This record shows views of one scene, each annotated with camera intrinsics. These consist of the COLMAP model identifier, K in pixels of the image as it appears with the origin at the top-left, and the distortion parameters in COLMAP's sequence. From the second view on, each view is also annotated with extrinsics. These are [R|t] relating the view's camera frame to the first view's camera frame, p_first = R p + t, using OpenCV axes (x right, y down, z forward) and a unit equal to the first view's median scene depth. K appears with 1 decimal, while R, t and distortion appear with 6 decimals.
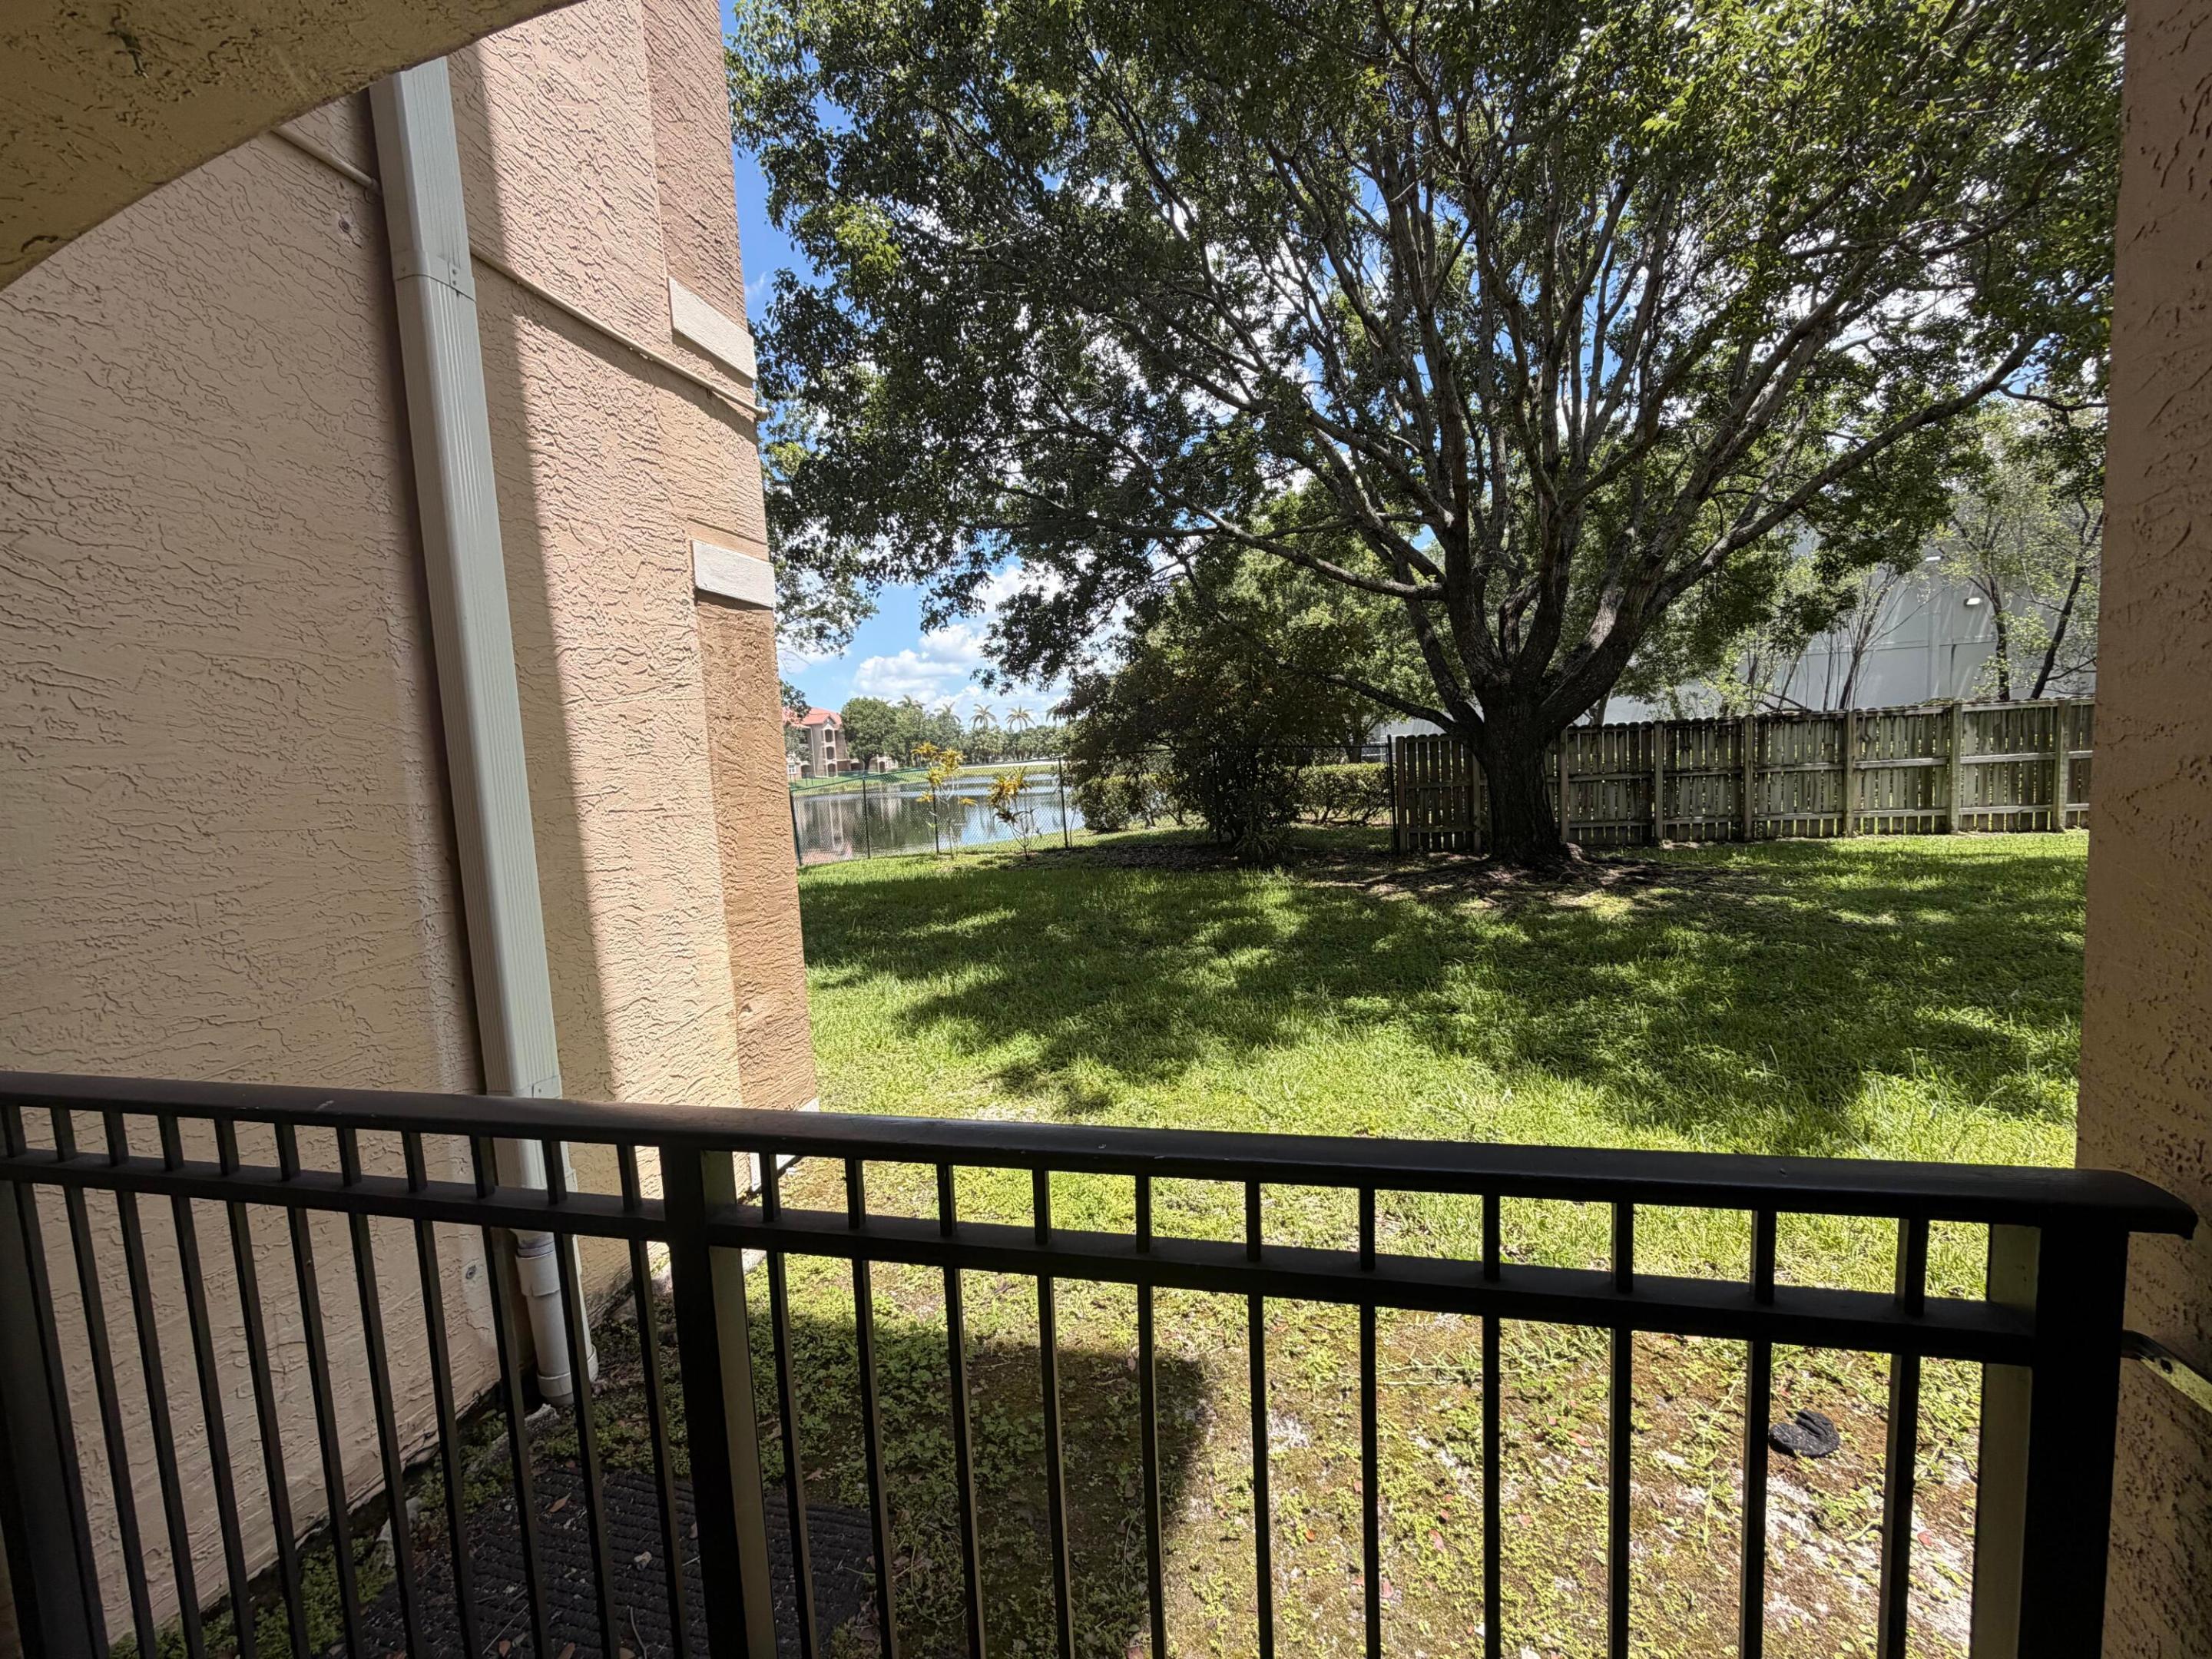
lens RADIAL K [[880.3, 0, 1096.8], [0, 880.3, 831.1], [0, 0, 1]] dist [-0.002265, 0.001180]
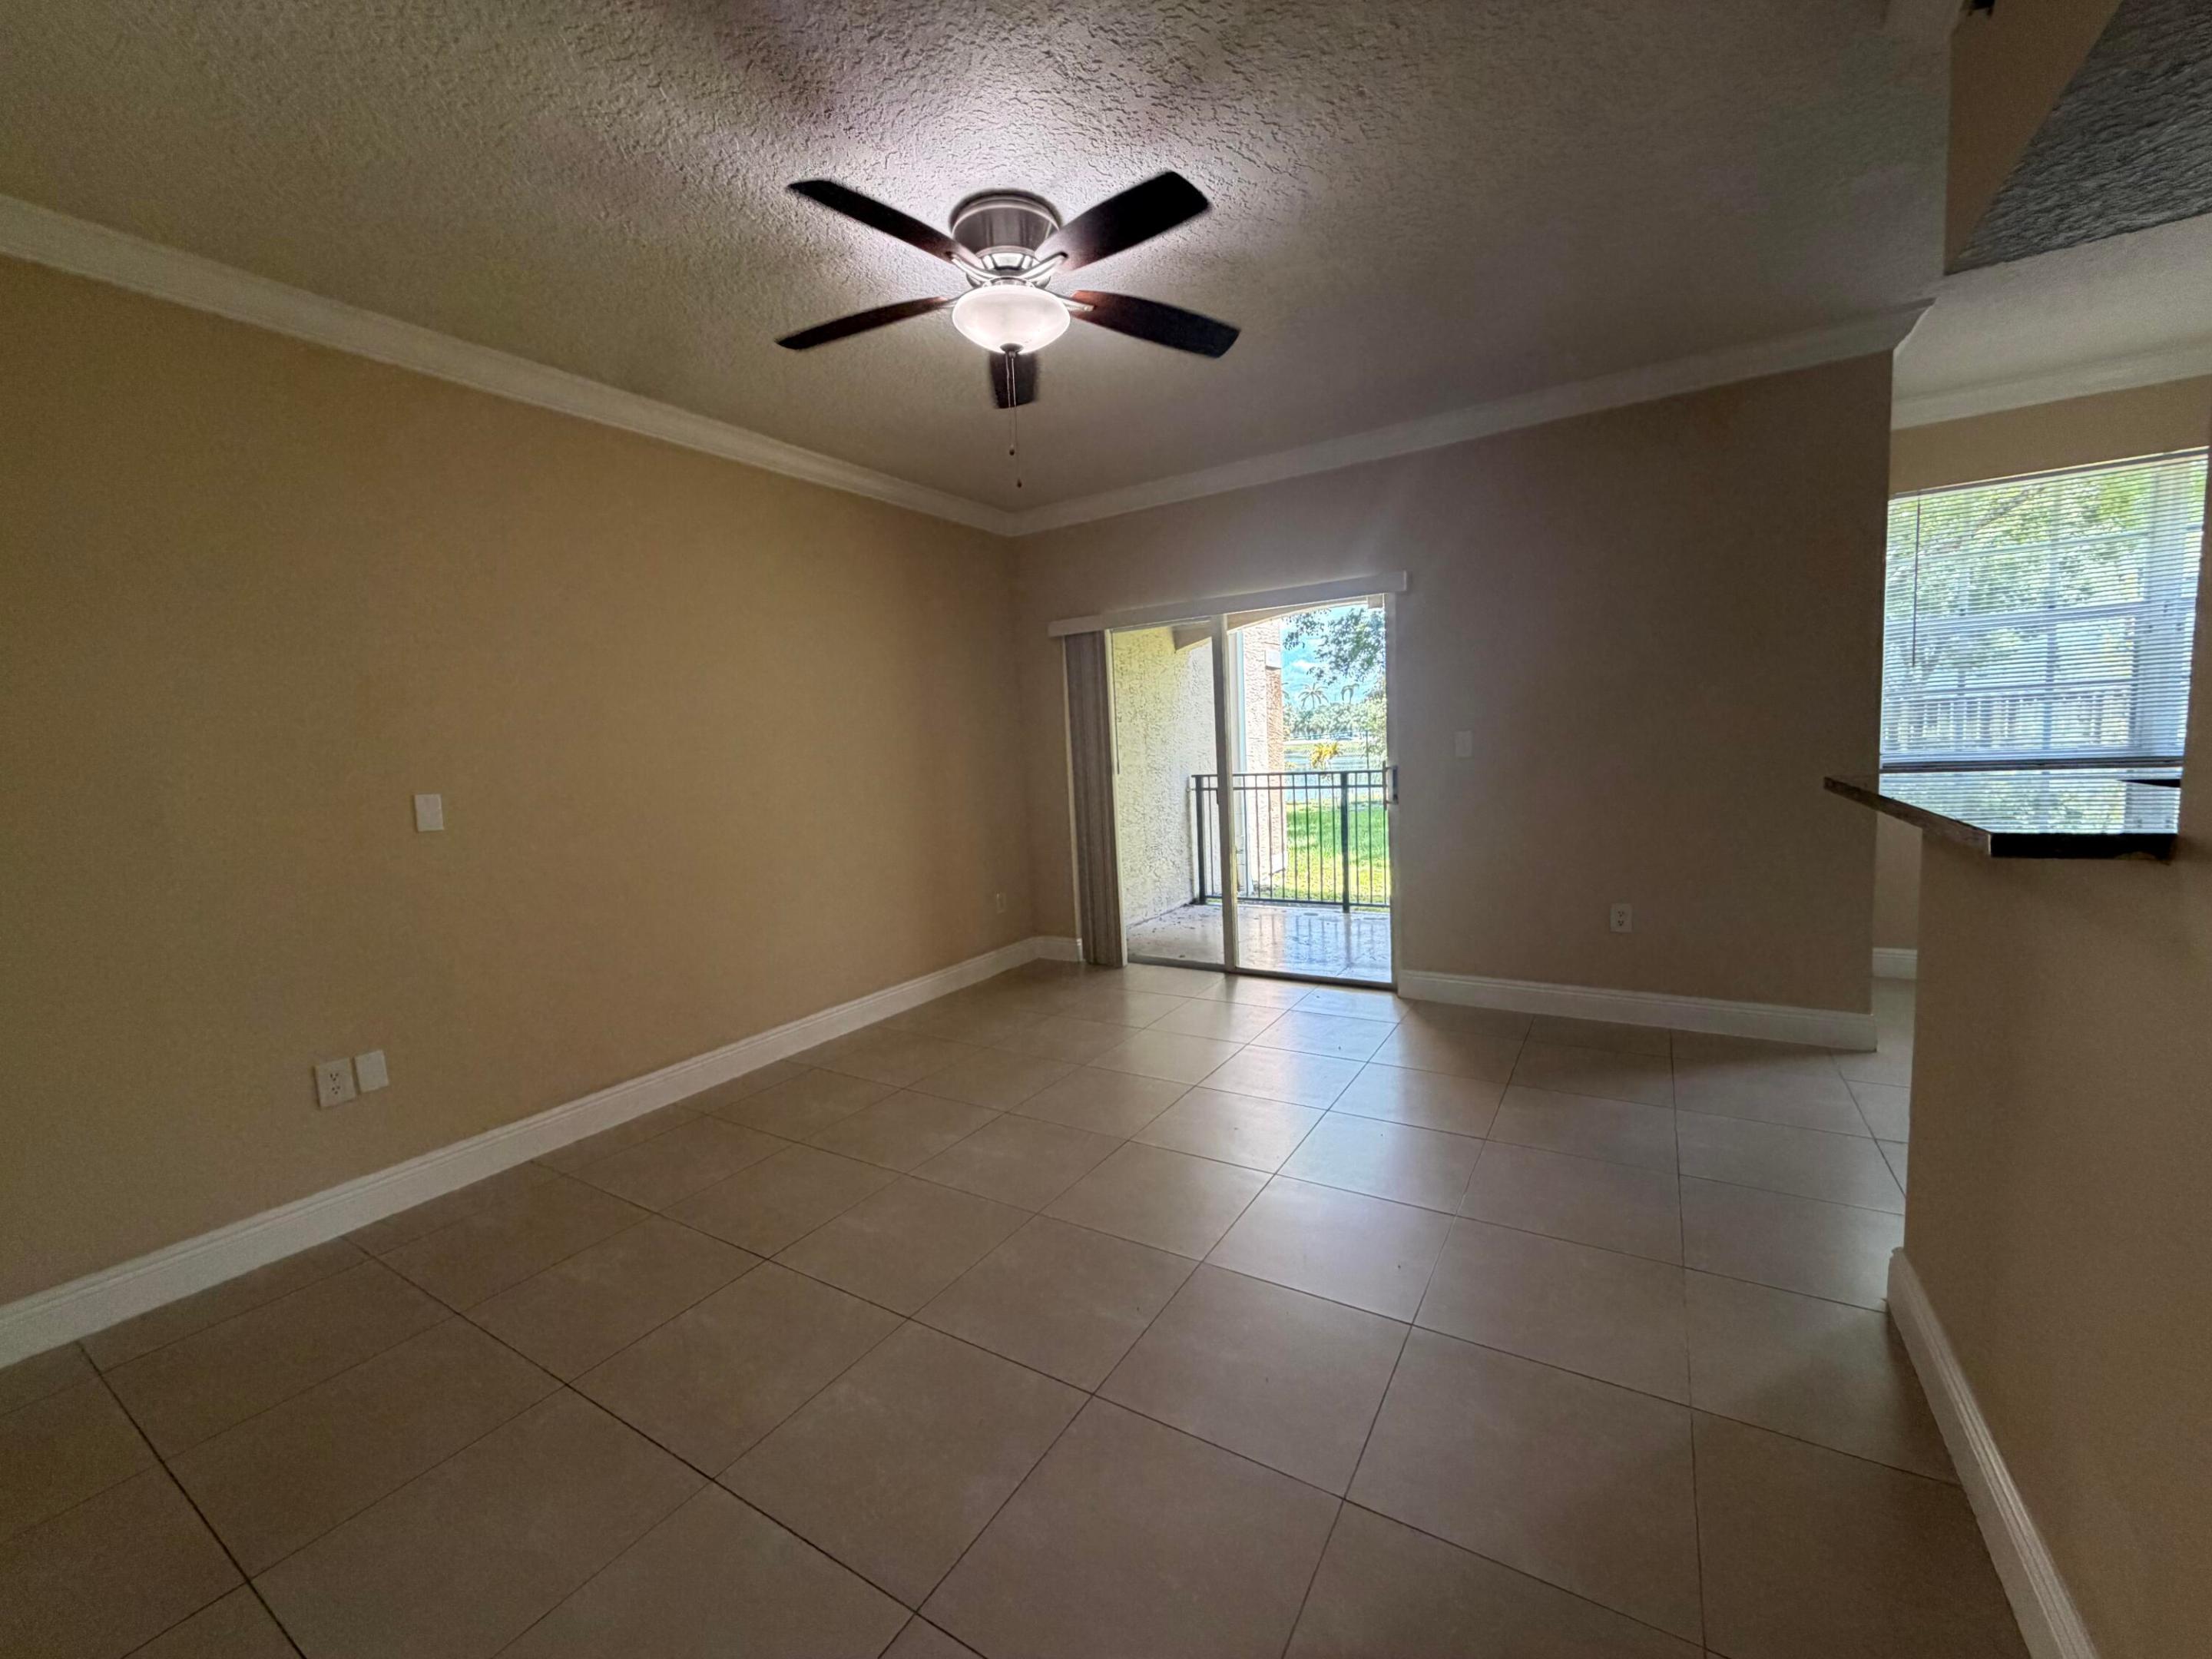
lens RADIAL K [[880.3, 0, 1098.6], [0, 880.3, 816.1], [0, 0, 1]] dist [-0.002265, 0.001180]
pose [[0.947886, 0.031600, -0.317039, -0.006215], [-0.028913, 0.999495, 0.013176, 0.048180], [0.317296, -0.003323, 0.948321, -0.475849]]
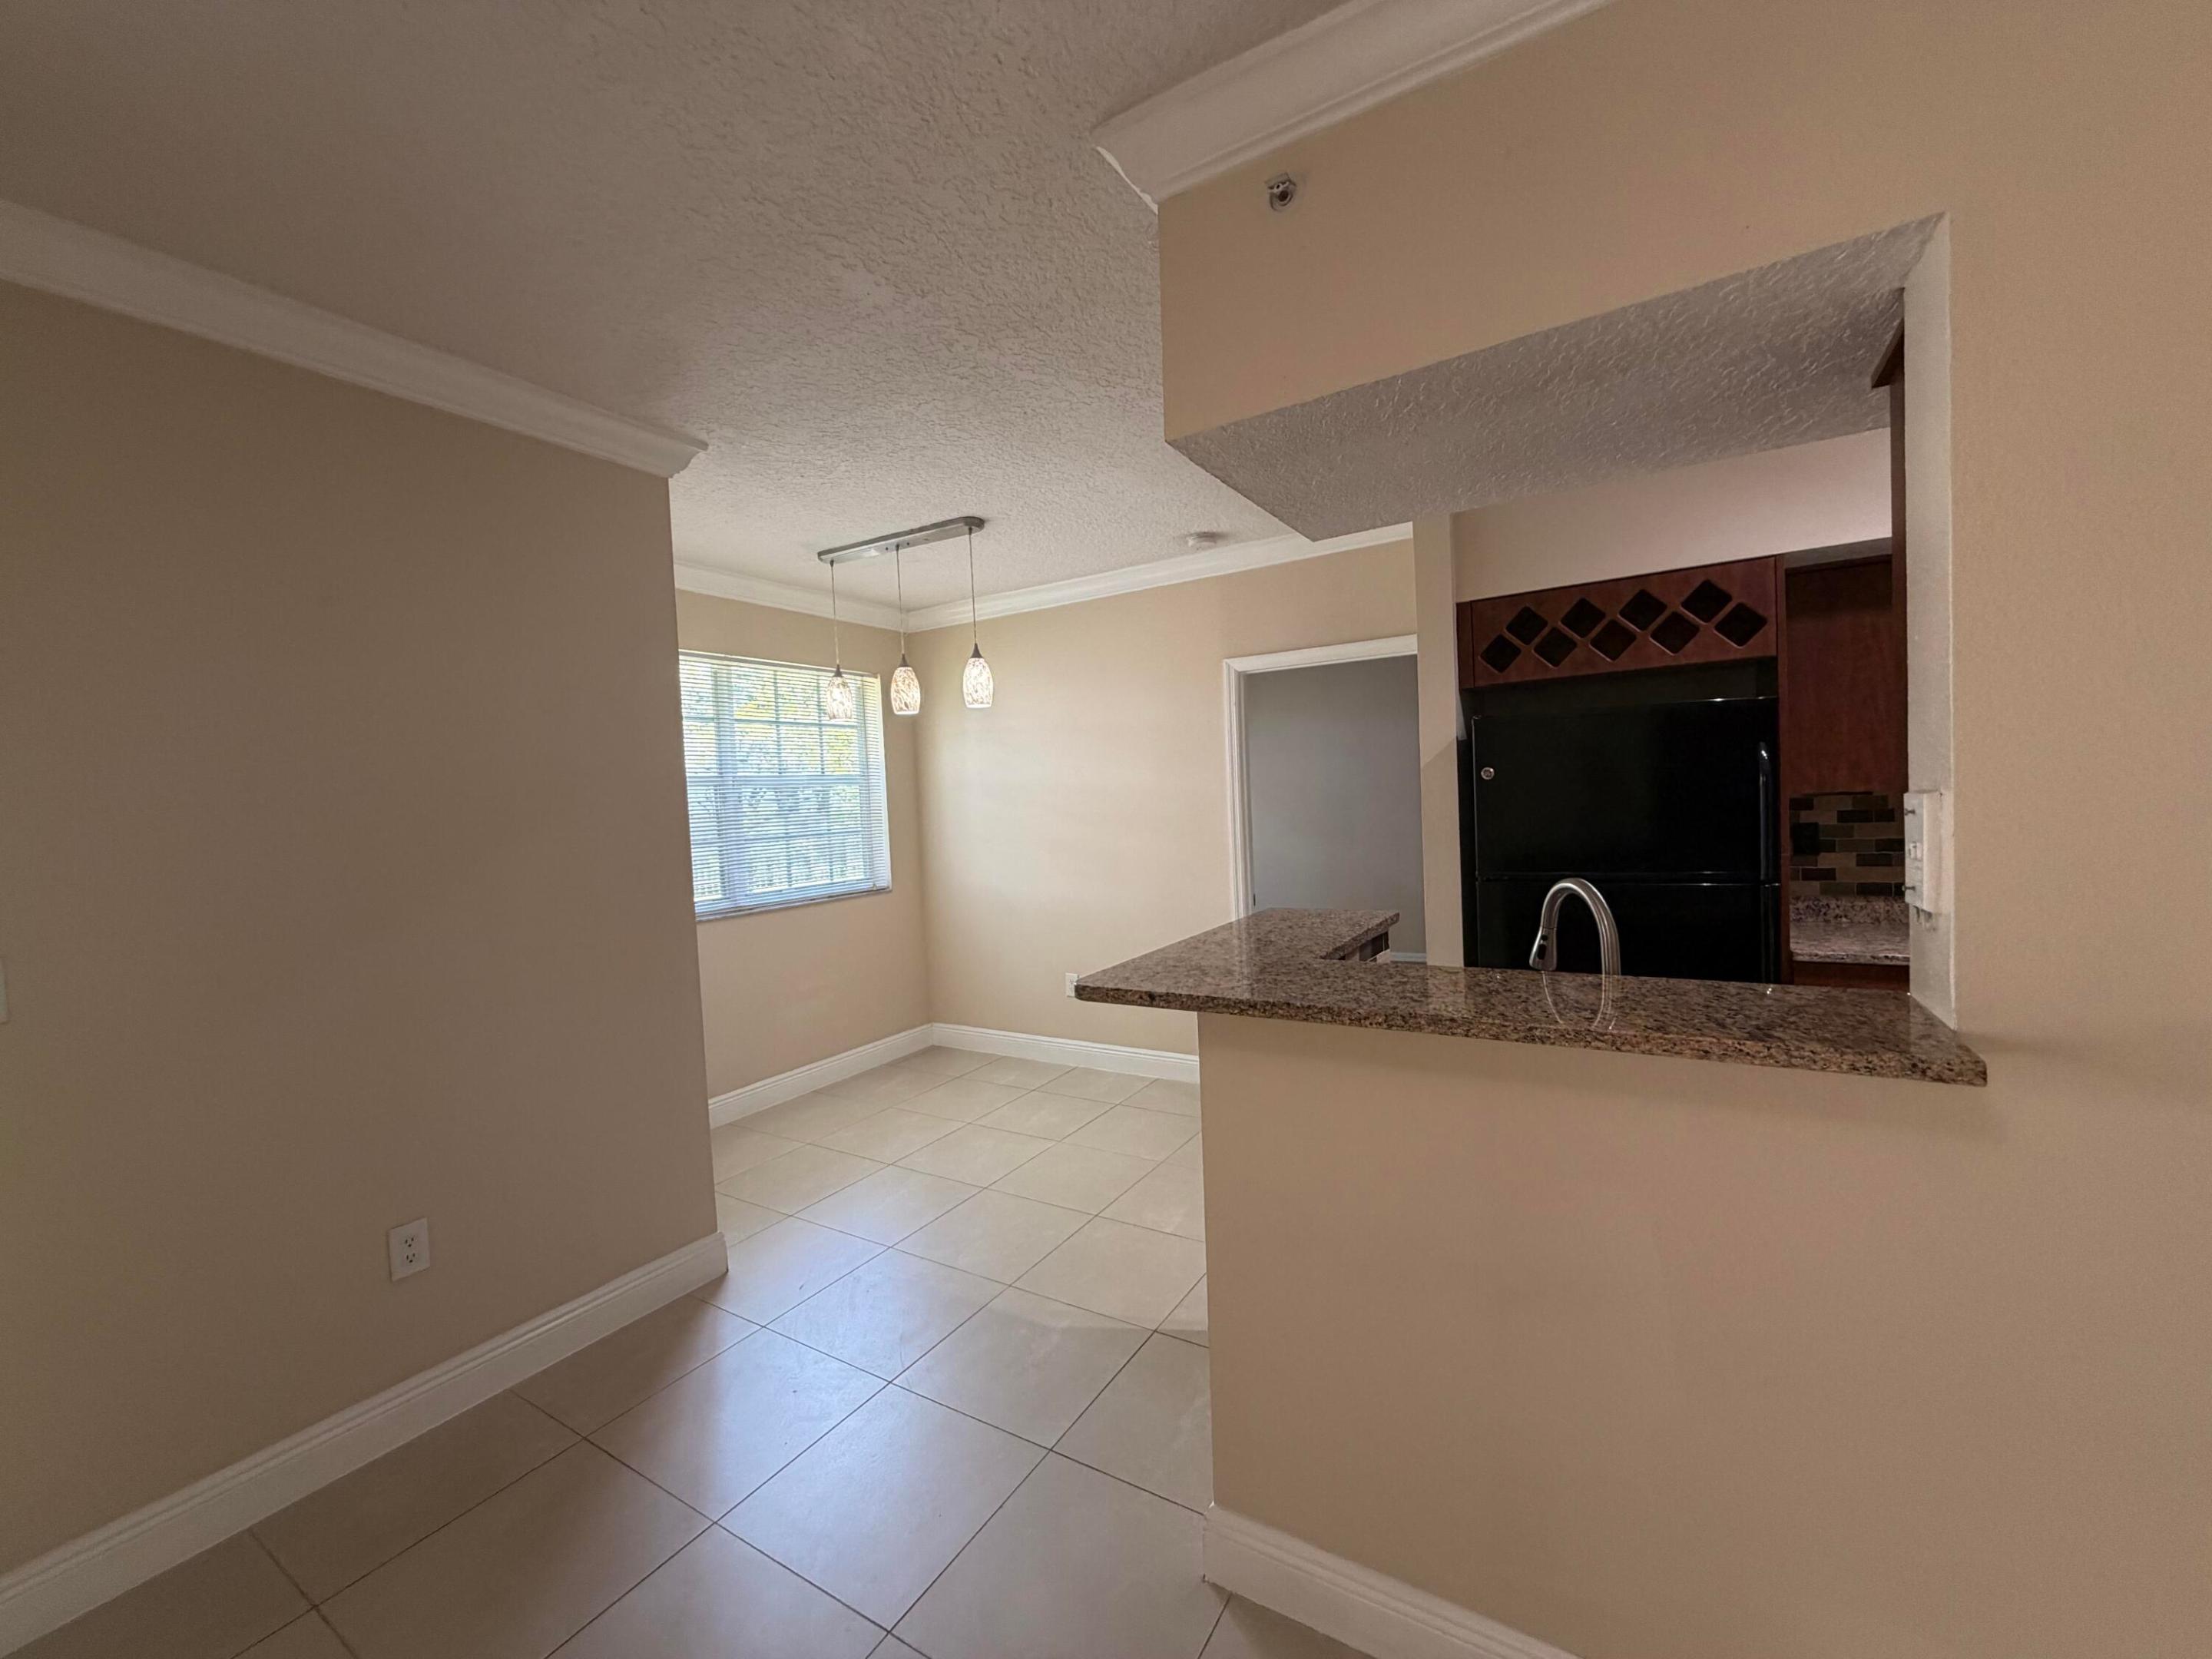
lens RADIAL K [[880.3, 0, 1102.3], [0, 880.3, 828.2], [0, 0, 1]] dist [-0.002265, 0.001180]
pose [[0.309192, 0.006534, 0.950977, -0.054792], [0.116004, 0.992250, -0.044534, 0.022513], [-0.943898, 0.124086, 0.306038, -0.322976]]
